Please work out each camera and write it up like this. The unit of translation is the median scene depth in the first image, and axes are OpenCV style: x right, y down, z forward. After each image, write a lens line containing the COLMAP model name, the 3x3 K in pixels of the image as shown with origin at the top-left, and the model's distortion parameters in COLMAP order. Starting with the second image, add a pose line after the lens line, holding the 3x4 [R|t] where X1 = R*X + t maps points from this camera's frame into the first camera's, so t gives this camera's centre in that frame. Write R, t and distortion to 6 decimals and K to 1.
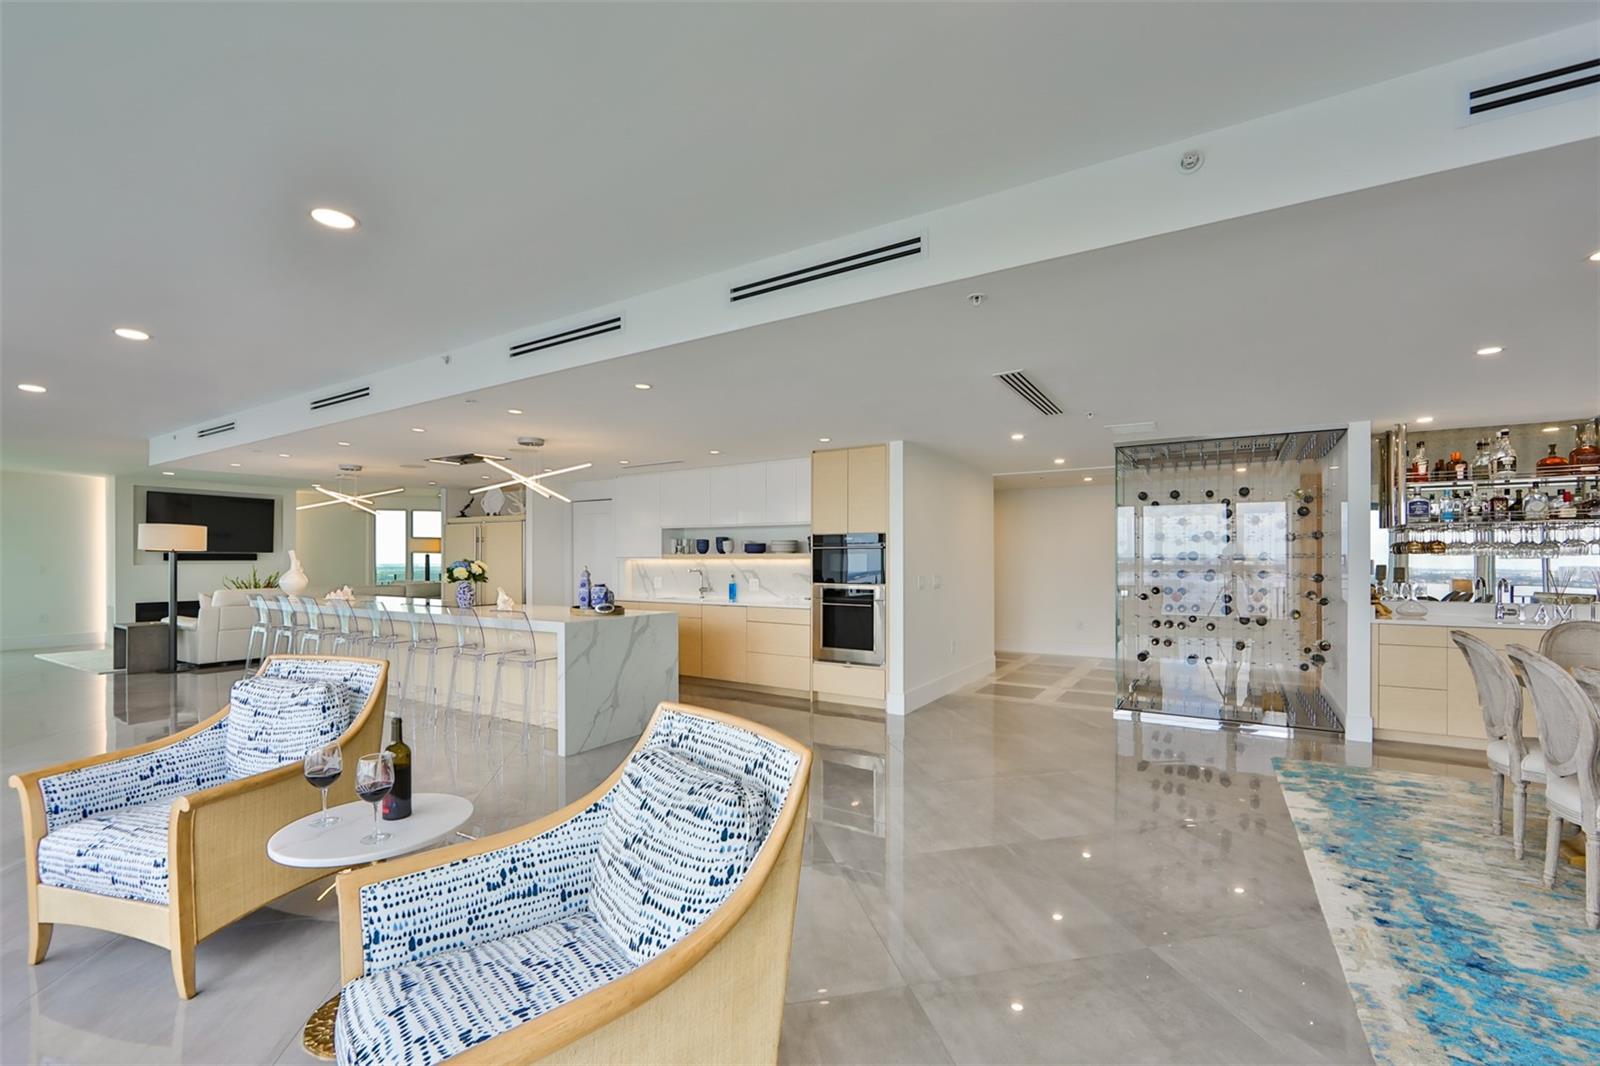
lens RADIAL K [[667.4, 0, 814.7], [0, 667.4, 560.3], [0, 0, 1]] dist [-0.015496, 0.004444]
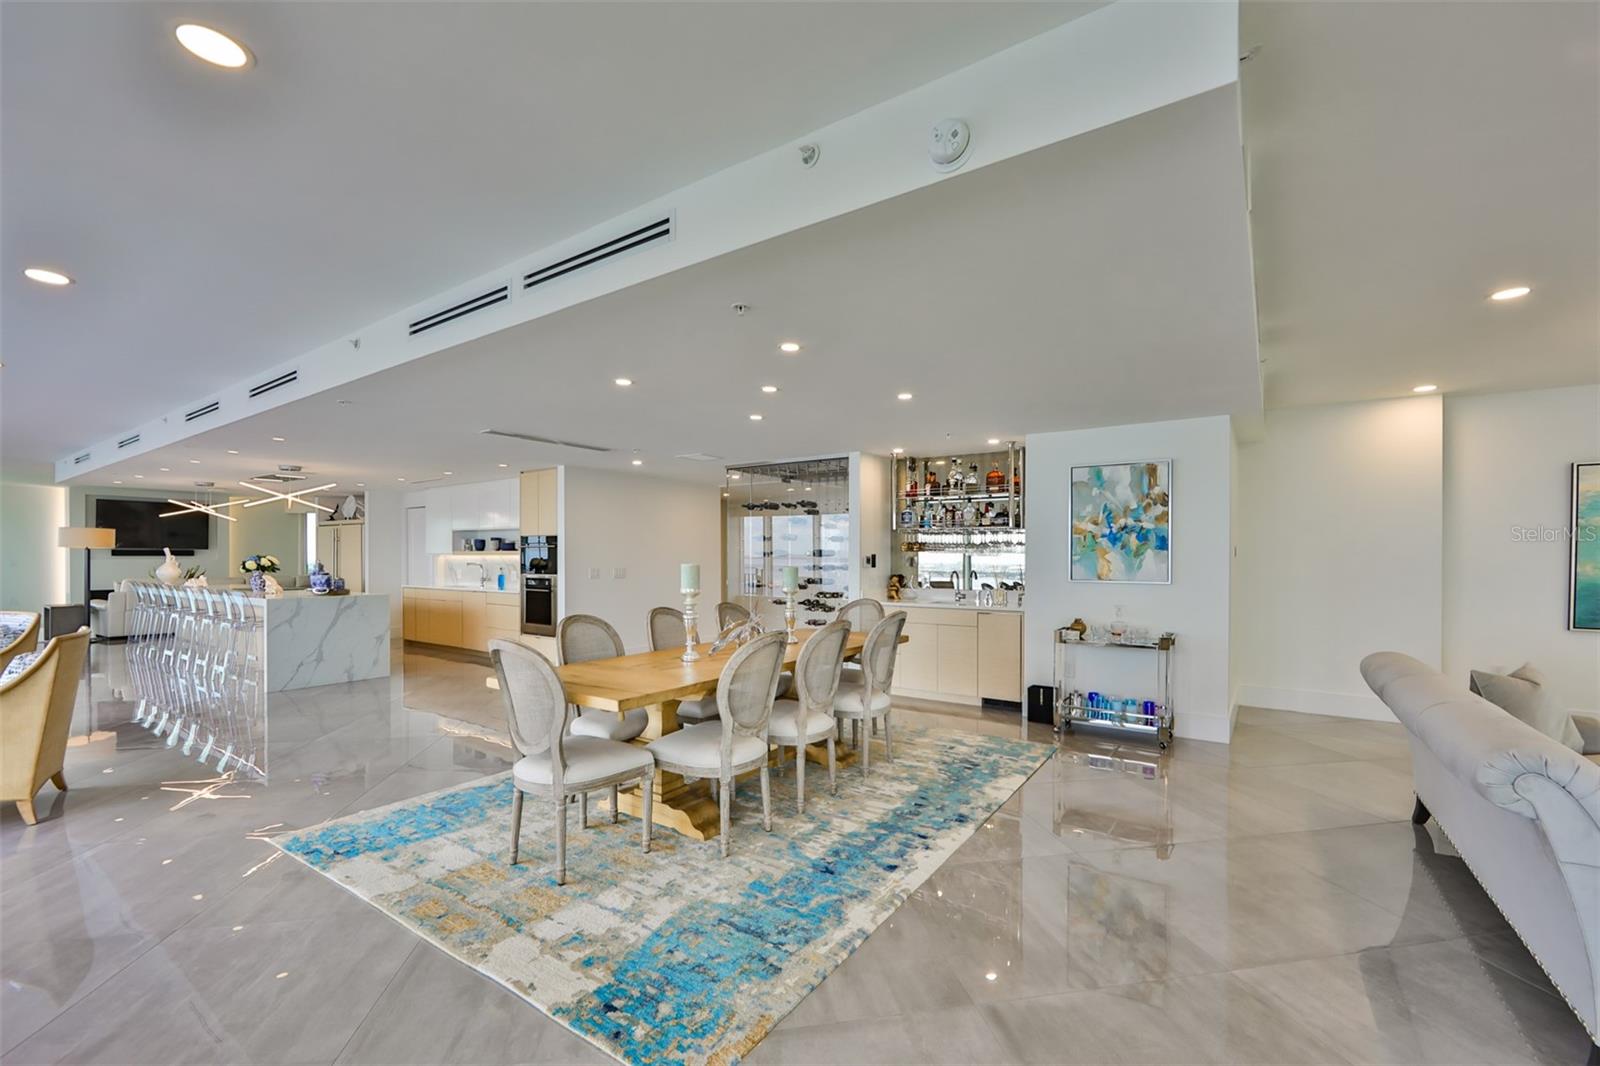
lens RADIAL K [[667.4, 0, 814.7], [0, 667.4, 560.3], [0, 0, 1]] dist [-0.015496, 0.004444]
pose [[0.998841, 0.001834, -0.048090, 0.616262], [-0.001590, 0.999986, 0.005117, 0.000591], [0.048098, -0.005035, 0.998830, -0.258668]]
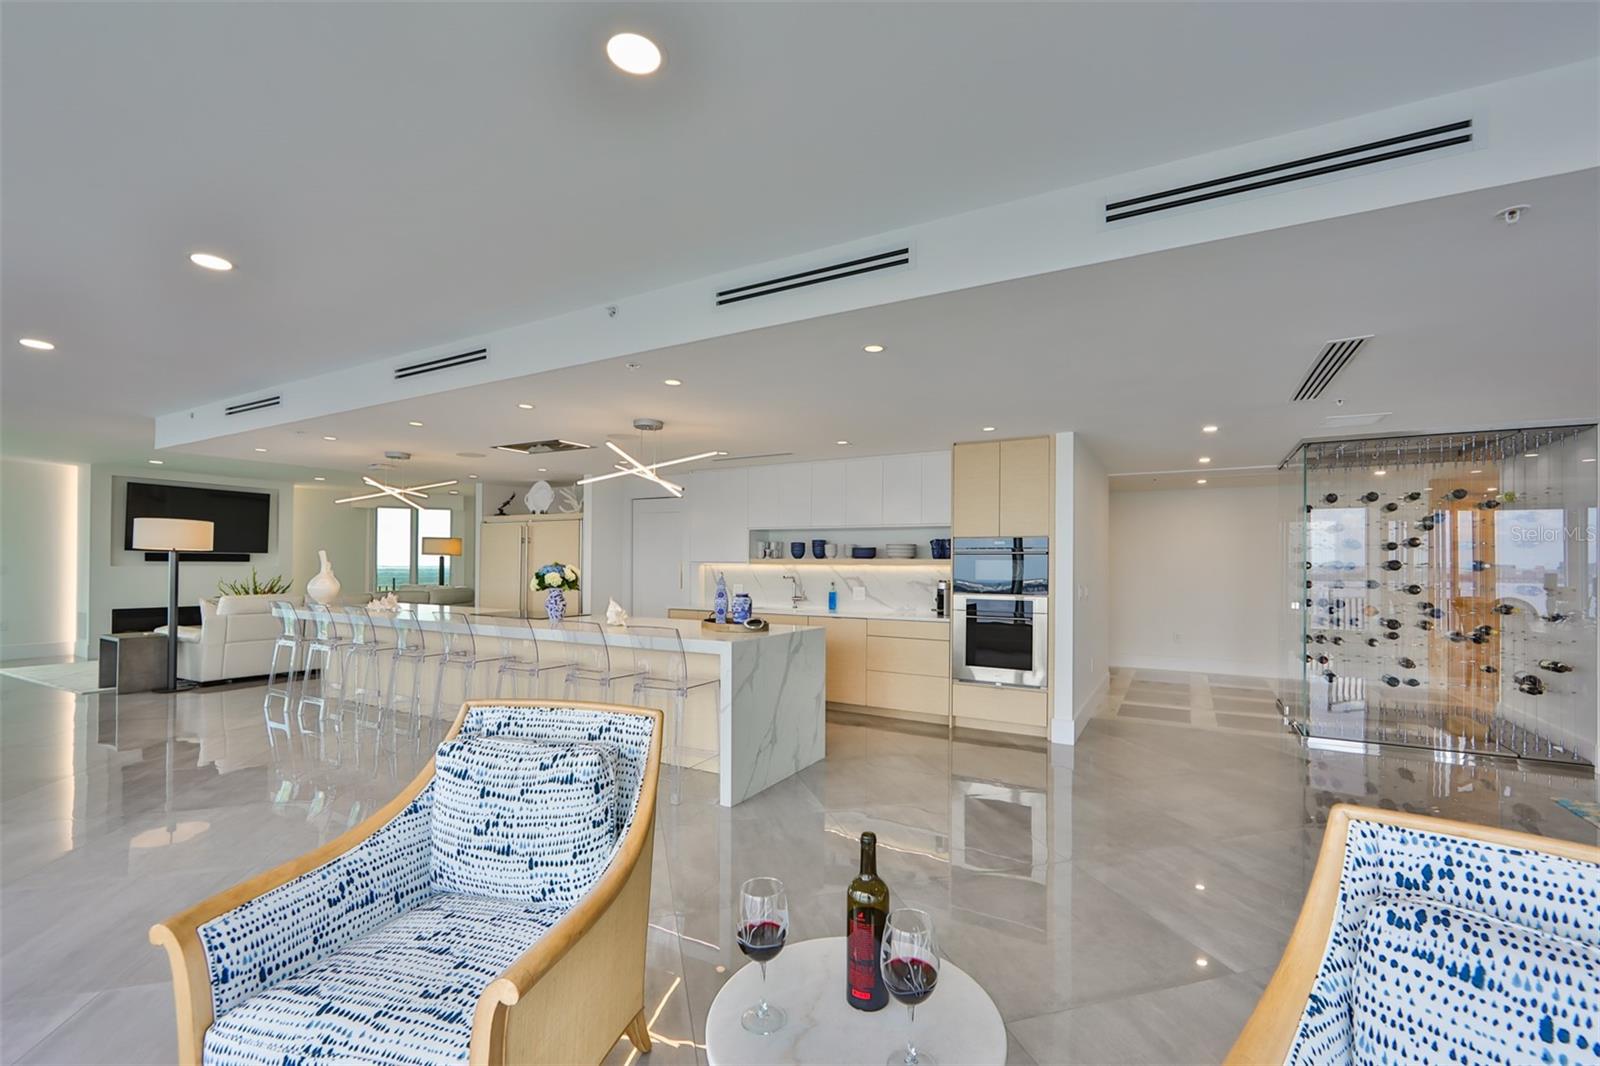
lens RADIAL K [[667.4, 0, 814.7], [0, 667.4, 560.3], [0, 0, 1]] dist [-0.015496, 0.004444]
pose [[0.998859, 0.007758, 0.047115, -0.221248], [-0.007397, 0.999942, -0.007835, -0.000596], [-0.047173, 0.007478, 0.998859, 0.126511]]
